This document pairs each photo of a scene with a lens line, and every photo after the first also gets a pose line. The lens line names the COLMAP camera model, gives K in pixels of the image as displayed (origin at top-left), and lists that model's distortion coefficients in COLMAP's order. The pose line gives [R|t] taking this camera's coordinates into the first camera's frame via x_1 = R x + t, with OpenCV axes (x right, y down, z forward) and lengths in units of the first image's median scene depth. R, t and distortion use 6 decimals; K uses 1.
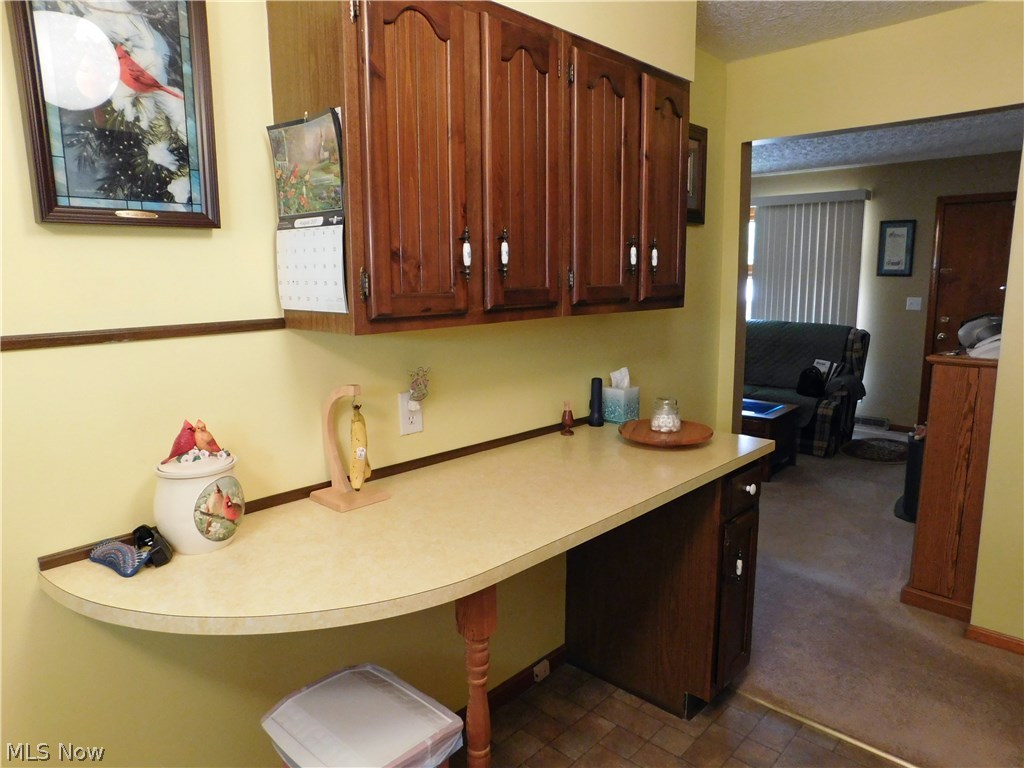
lens RADIAL K [[670.0, 0, 512.0], [0, 670.0, 384.0], [0, 0, 1]] dist [-0.073817, 0.050952]
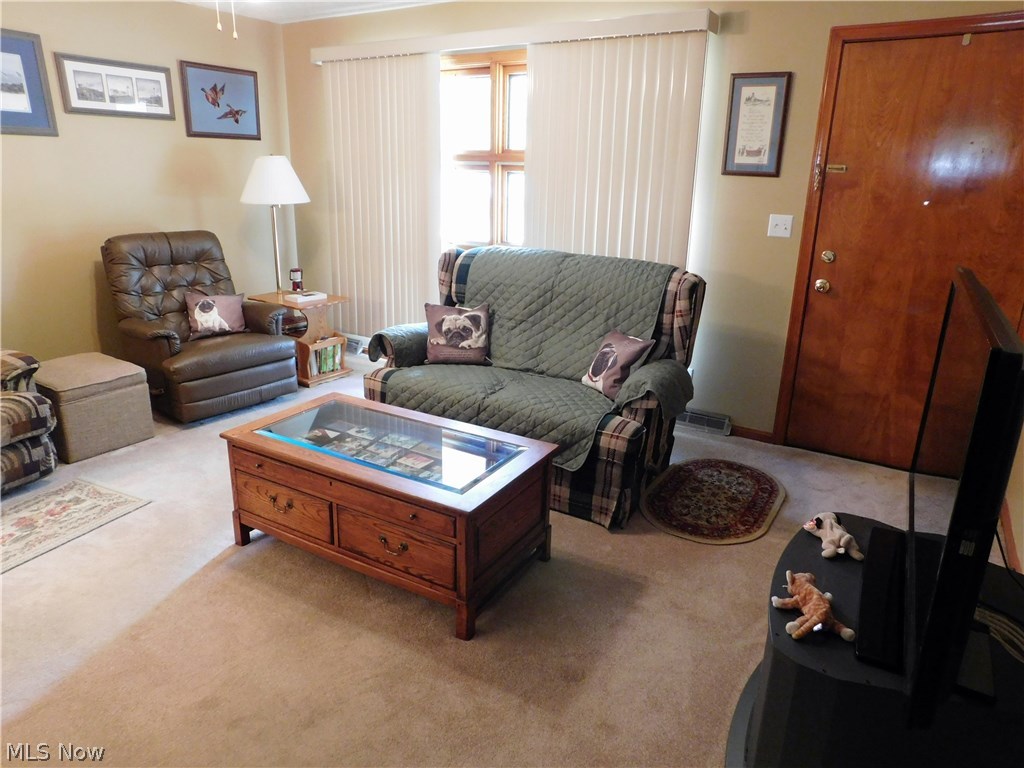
lens RADIAL K [[670.0, 0, 512.0], [0, 670.0, 384.0], [0, 0, 1]] dist [-0.073817, 0.050952]
pose [[0.980888, -0.029912, 0.192259, 0.272913], [0.001757, 0.989435, 0.144970, -0.071670], [-0.194564, -0.141861, 0.970577, 0.474767]]
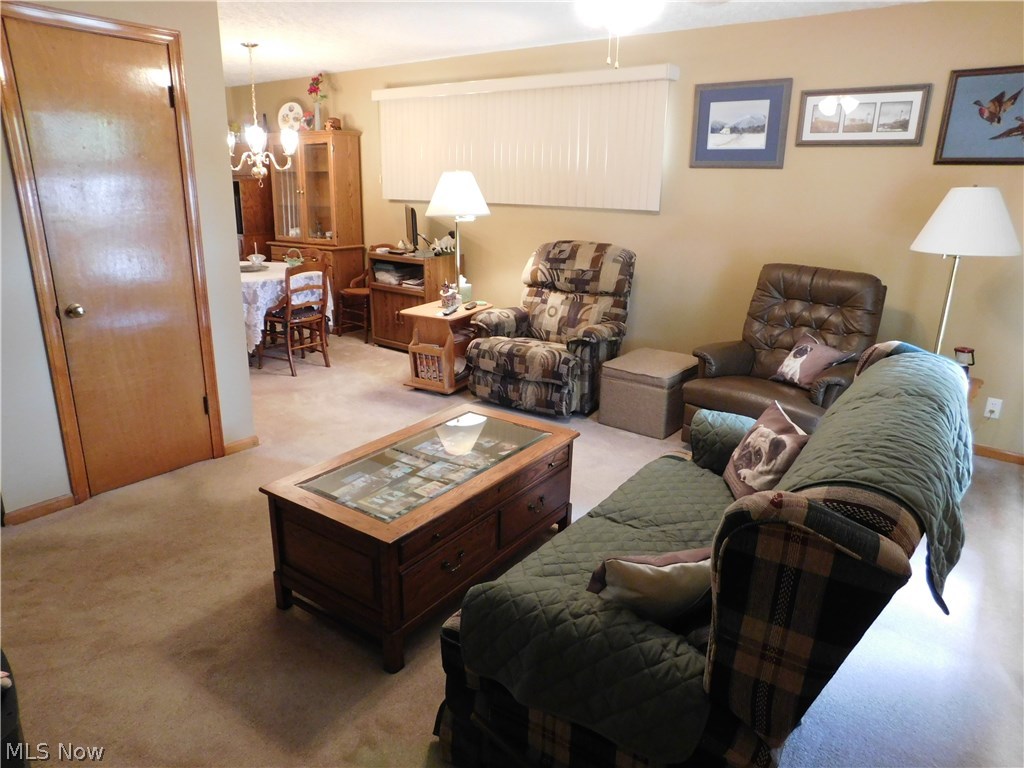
lens RADIAL K [[670.0, 0, 512.0], [0, 670.0, 384.0], [0, 0, 1]] dist [-0.073817, 0.050952]
pose [[0.097987, 0.297215, -0.949769, 0.742750], [-0.187502, 0.942784, 0.275685, -0.158280], [0.977365, 0.151070, 0.148109, 0.946711]]
